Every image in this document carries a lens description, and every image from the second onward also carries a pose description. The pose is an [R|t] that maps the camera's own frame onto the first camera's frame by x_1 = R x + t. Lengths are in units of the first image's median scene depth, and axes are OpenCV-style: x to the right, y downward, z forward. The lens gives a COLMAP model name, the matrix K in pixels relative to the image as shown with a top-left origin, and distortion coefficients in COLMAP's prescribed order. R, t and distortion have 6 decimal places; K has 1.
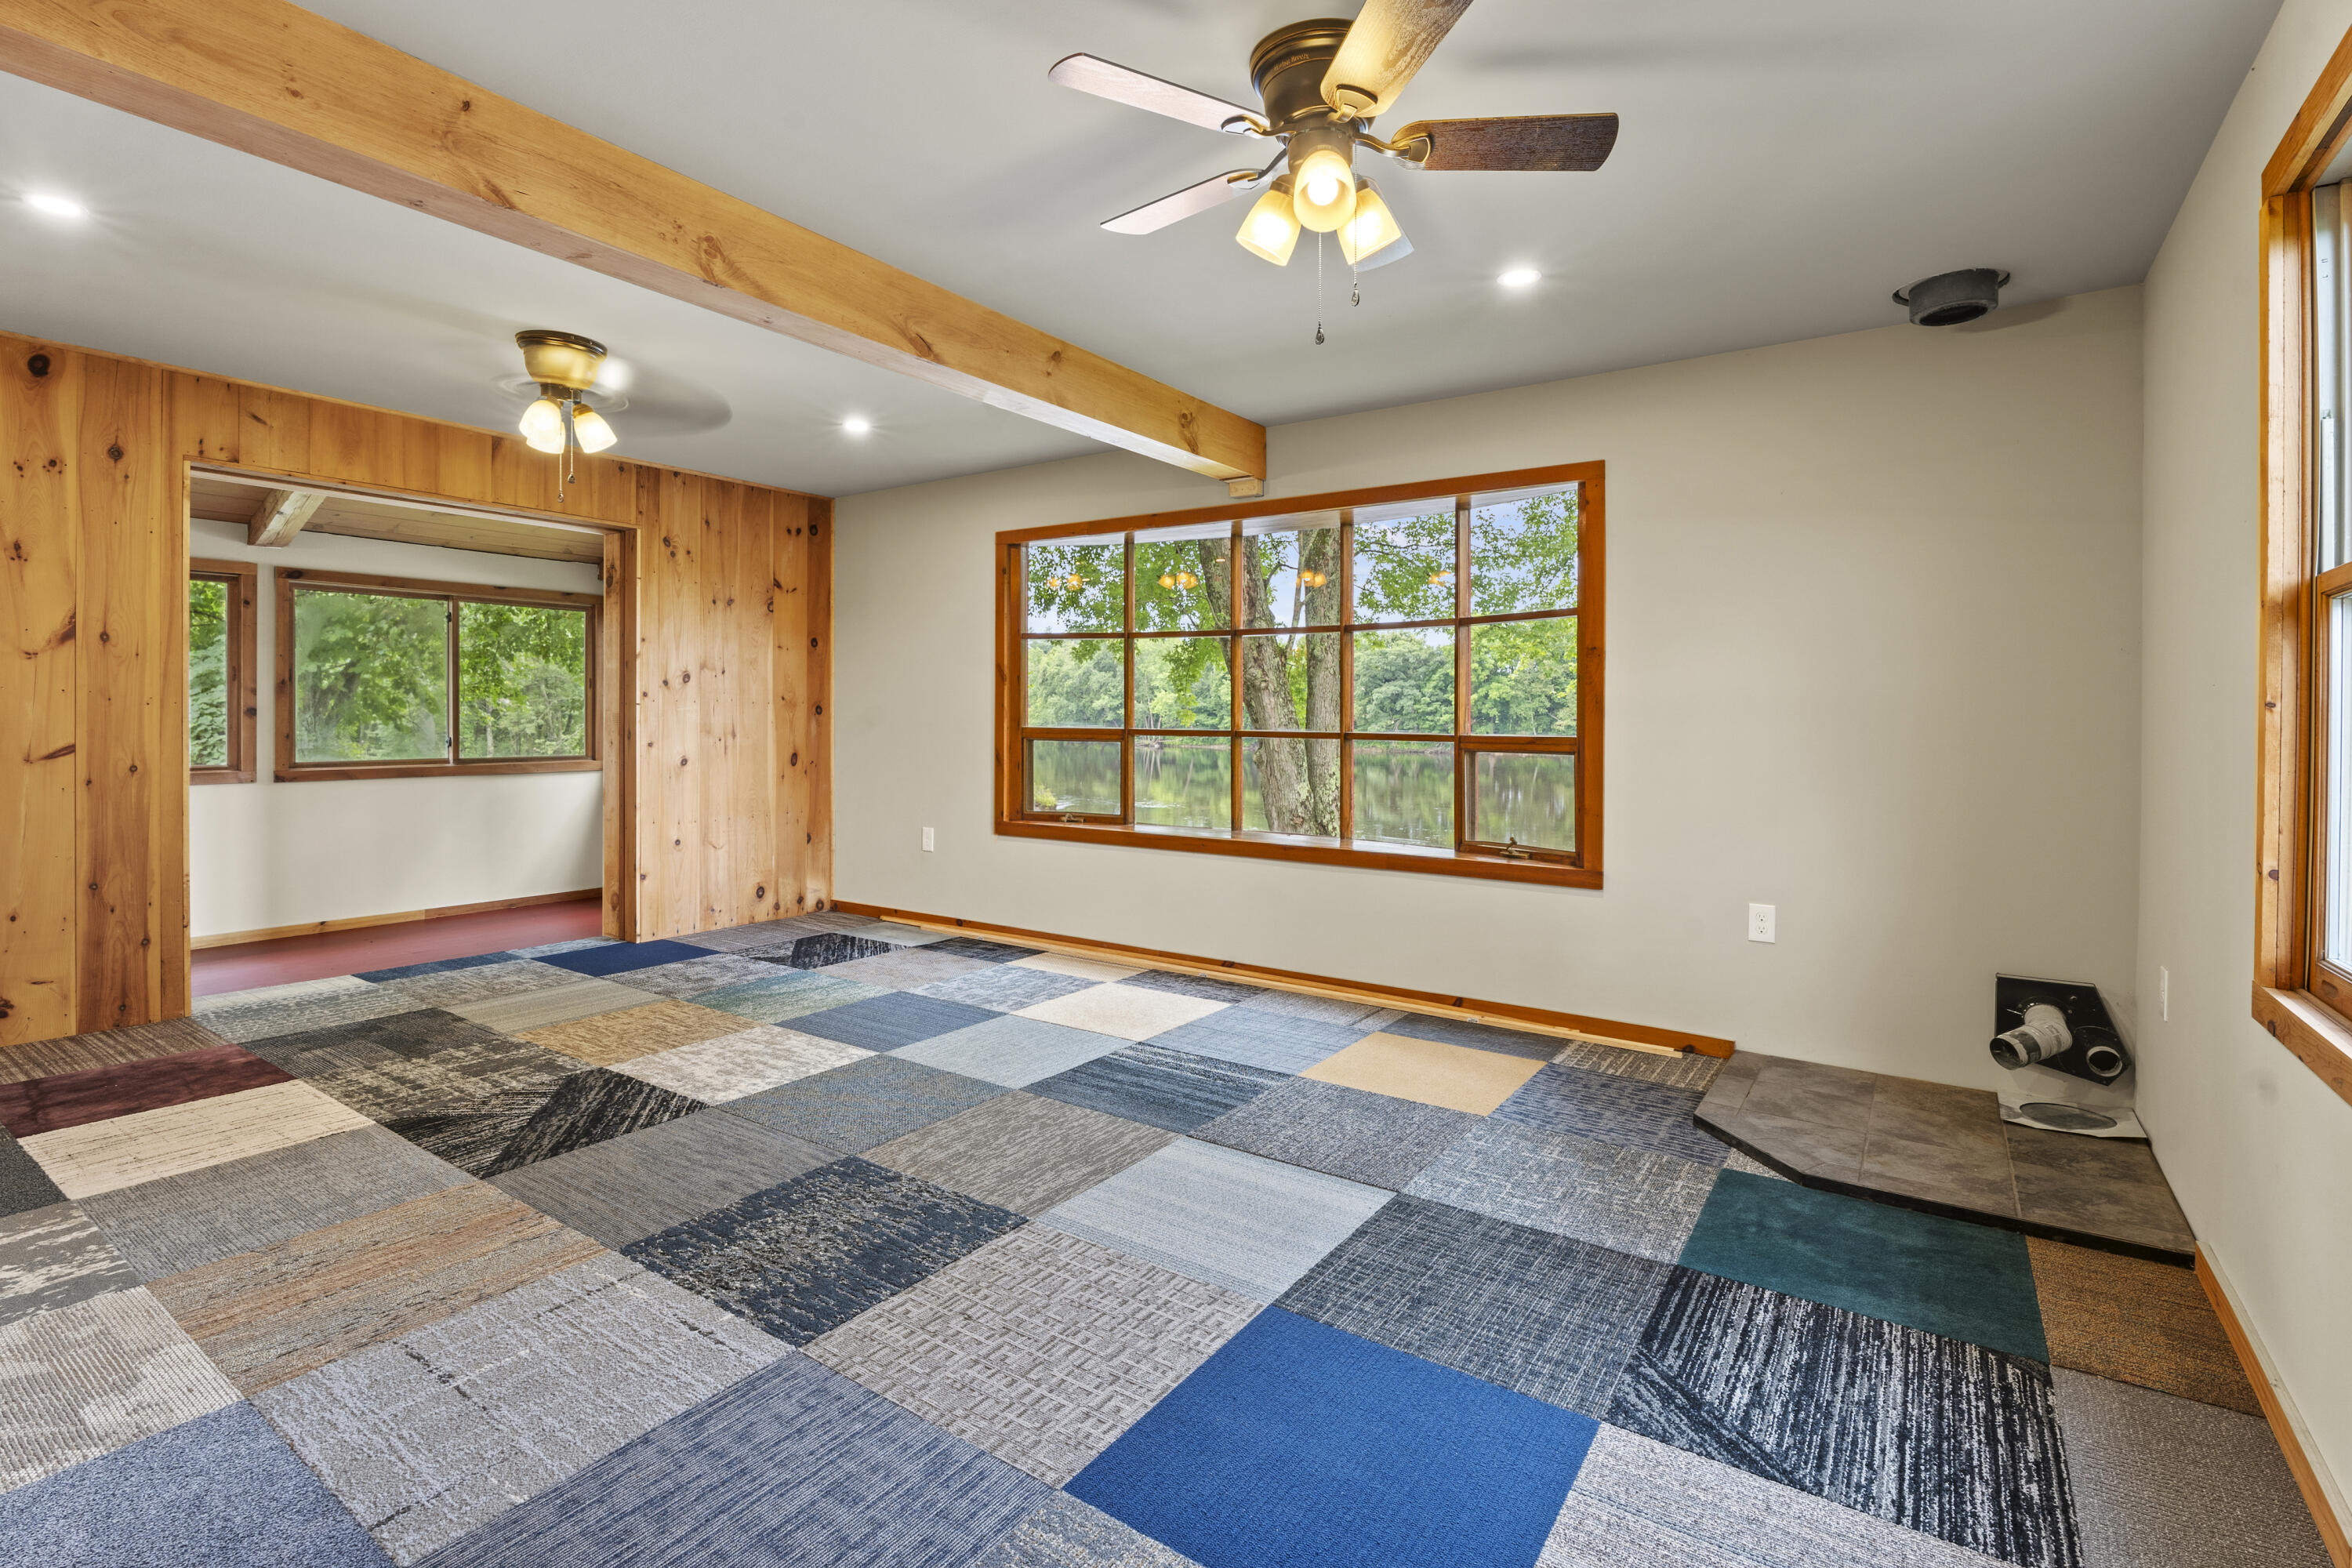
lens RADIAL K [[1093.5, 0, 1177.1], [0, 1093.5, 724.8], [0, 0, 1]] dist [-0.005551, -0.005939]
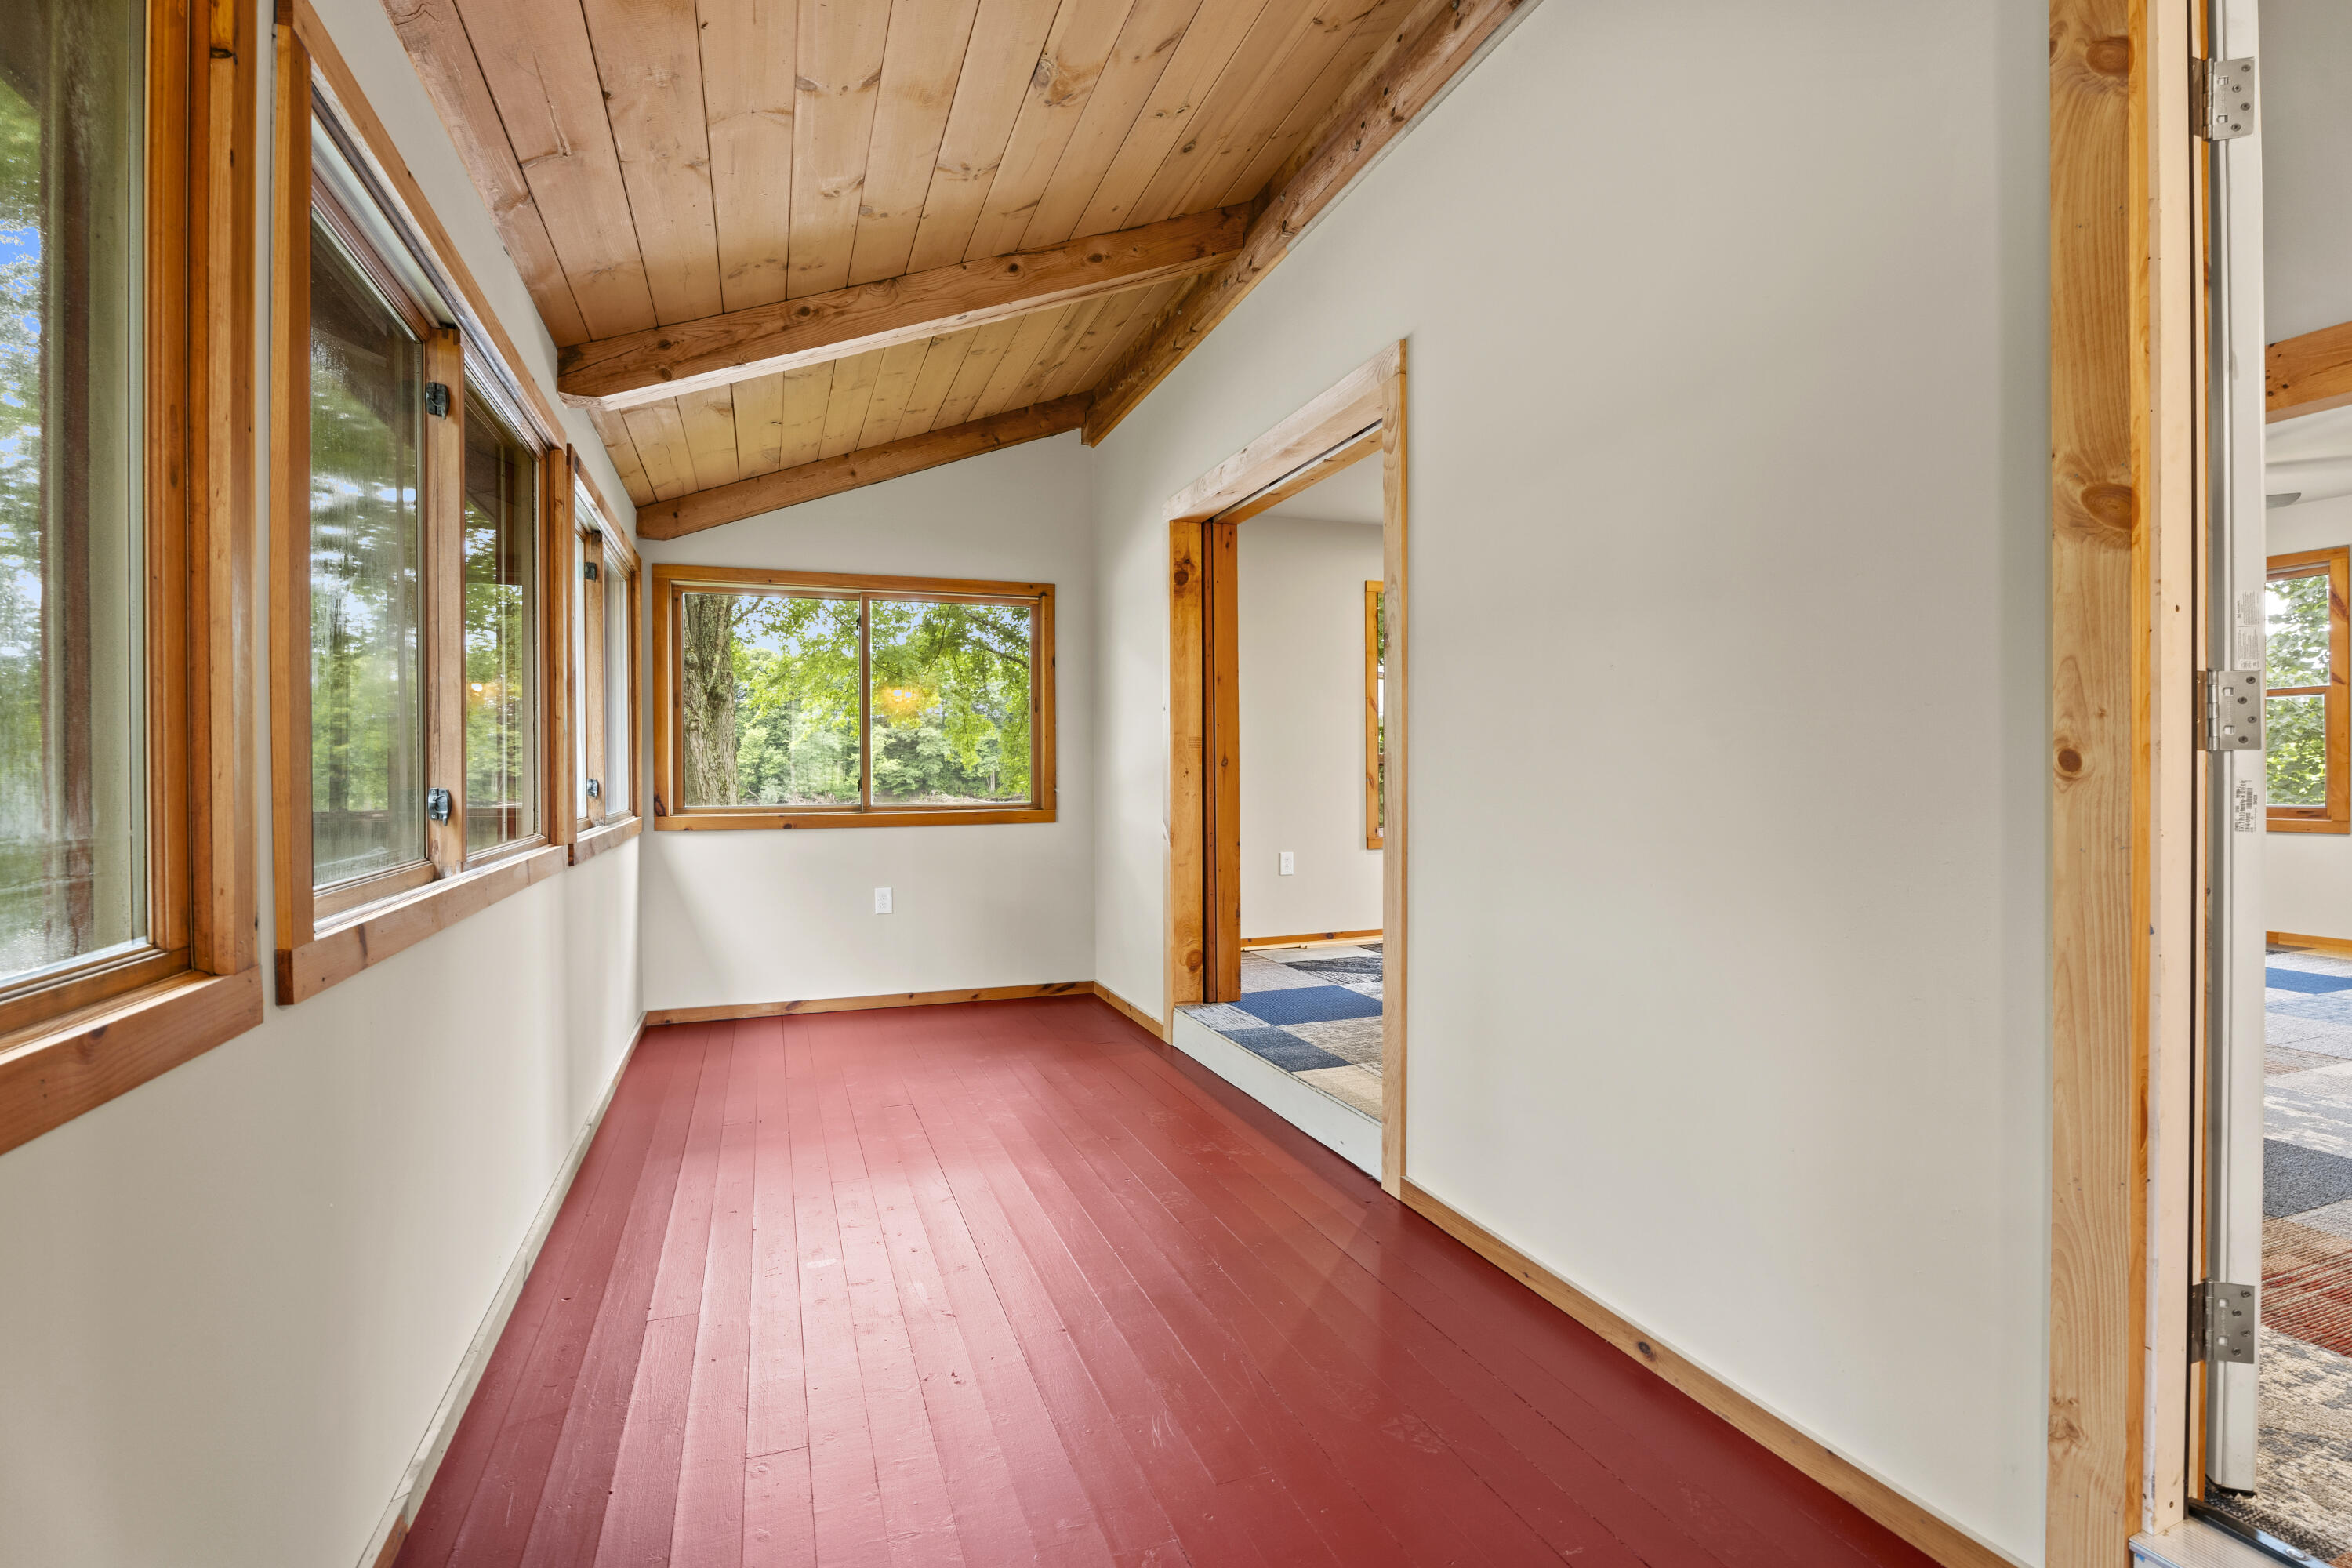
lens RADIAL K [[1082.9, 0, 1166.7], [0, 1082.9, 786.0], [0, 0, 1]] dist [-0.011594, -0.001368]
pose [[0.578083, -0.022950, 0.815655, -1.956499], [0.017063, 0.999726, 0.016037, 0.021865], [-0.815799, 0.004647, 0.578316, 0.861165]]
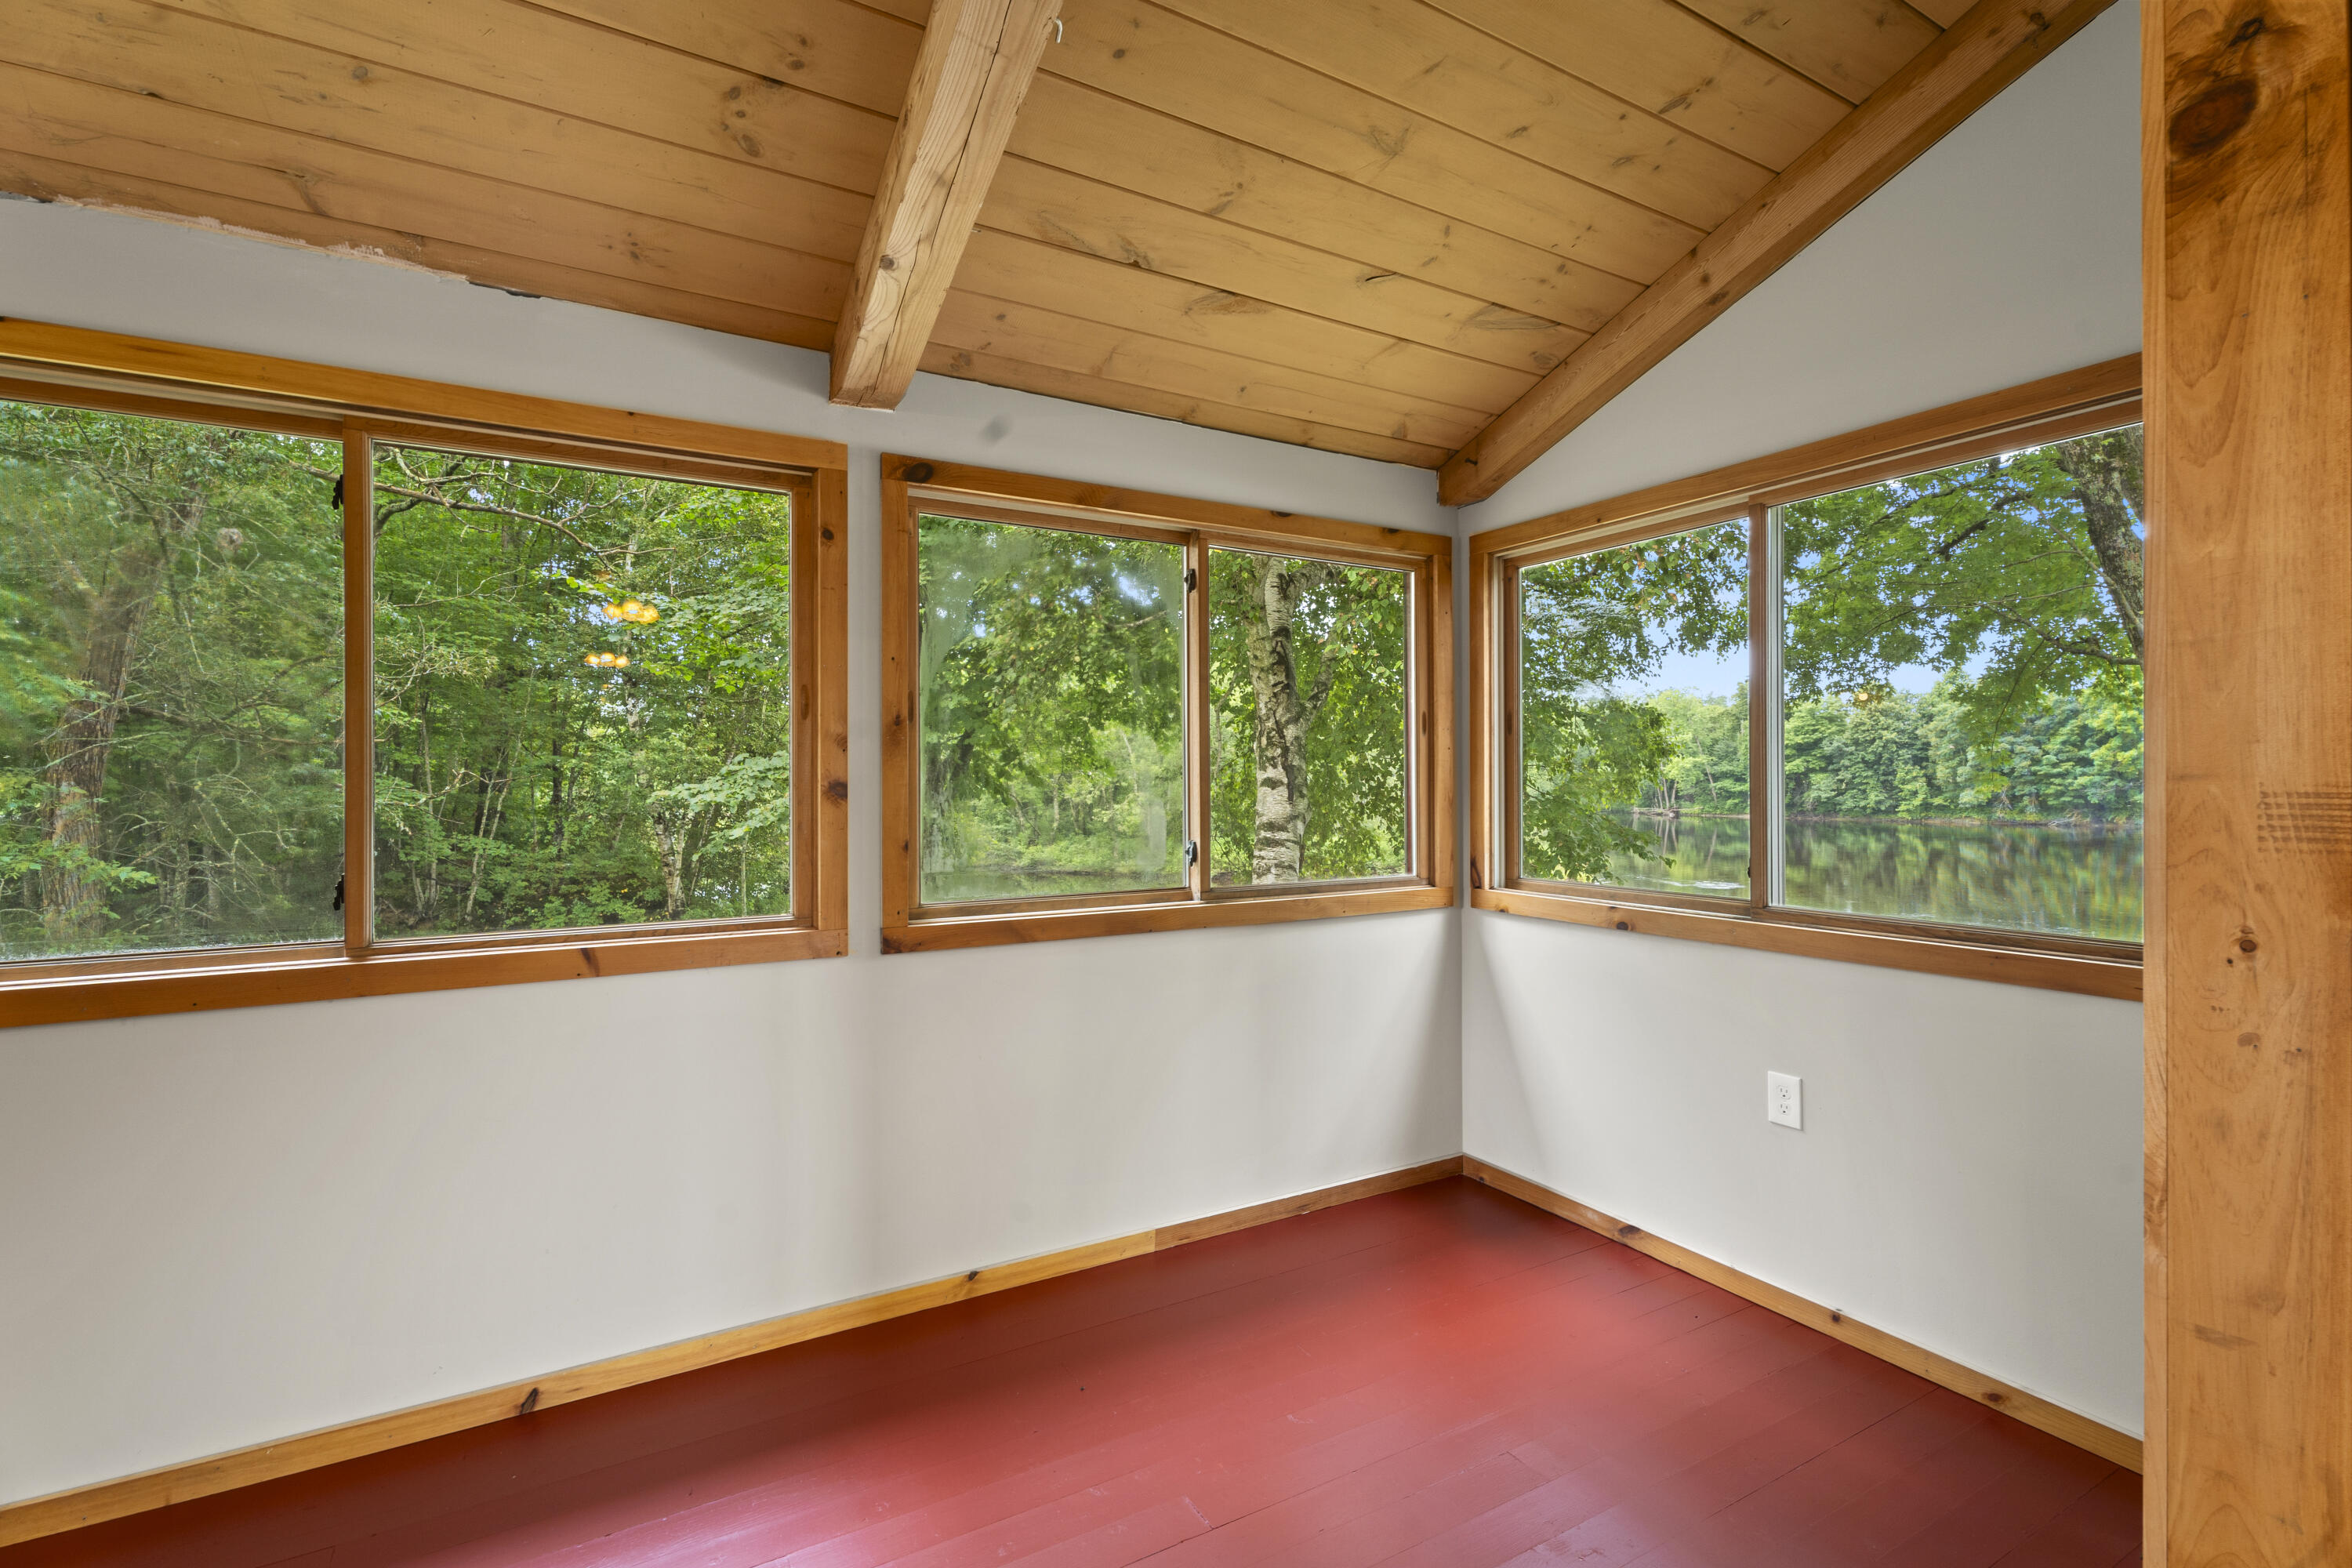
lens RADIAL K [[1062.0, 0, 1176.0], [0, 1062.0, 784.0], [0, 0, 1]] dist [0.000336, 0.000131]
pose [[0.903498, -0.008554, -0.428507, -0.986463], [0.004929, 0.999942, -0.009569, -0.017836], [0.428564, 0.006533, 0.903488, 1.211960]]
